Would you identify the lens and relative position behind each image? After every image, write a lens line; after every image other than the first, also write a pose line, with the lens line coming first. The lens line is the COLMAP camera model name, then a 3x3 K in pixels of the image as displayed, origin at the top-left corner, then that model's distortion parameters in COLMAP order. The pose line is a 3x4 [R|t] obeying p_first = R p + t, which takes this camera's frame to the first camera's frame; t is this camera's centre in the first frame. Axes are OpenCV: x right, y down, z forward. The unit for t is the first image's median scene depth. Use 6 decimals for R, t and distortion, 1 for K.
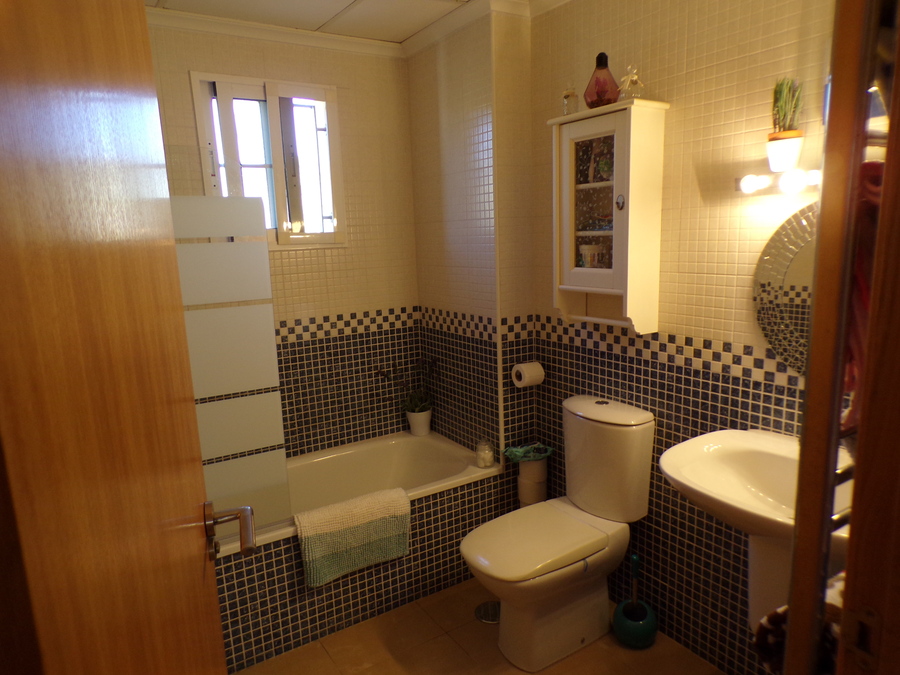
lens RADIAL K [[608.4, 0, 453.2], [0, 608.4, 343.0], [0, 0, 1]] dist [-0.007592, 0.026714]
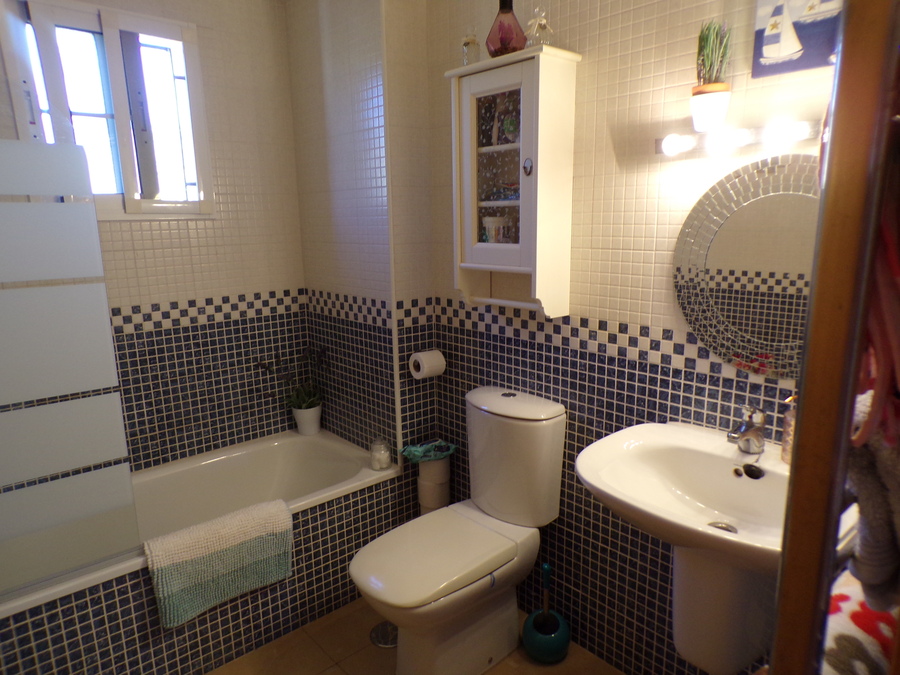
lens RADIAL K [[608.4, 0, 453.2], [0, 608.4, 343.0], [0, 0, 1]] dist [-0.007592, 0.026714]
pose [[0.987949, -0.013974, 0.154146, 0.026111], [0.010530, 0.999677, 0.023141, 0.000205], [-0.154419, -0.021239, 0.987777, 0.127054]]
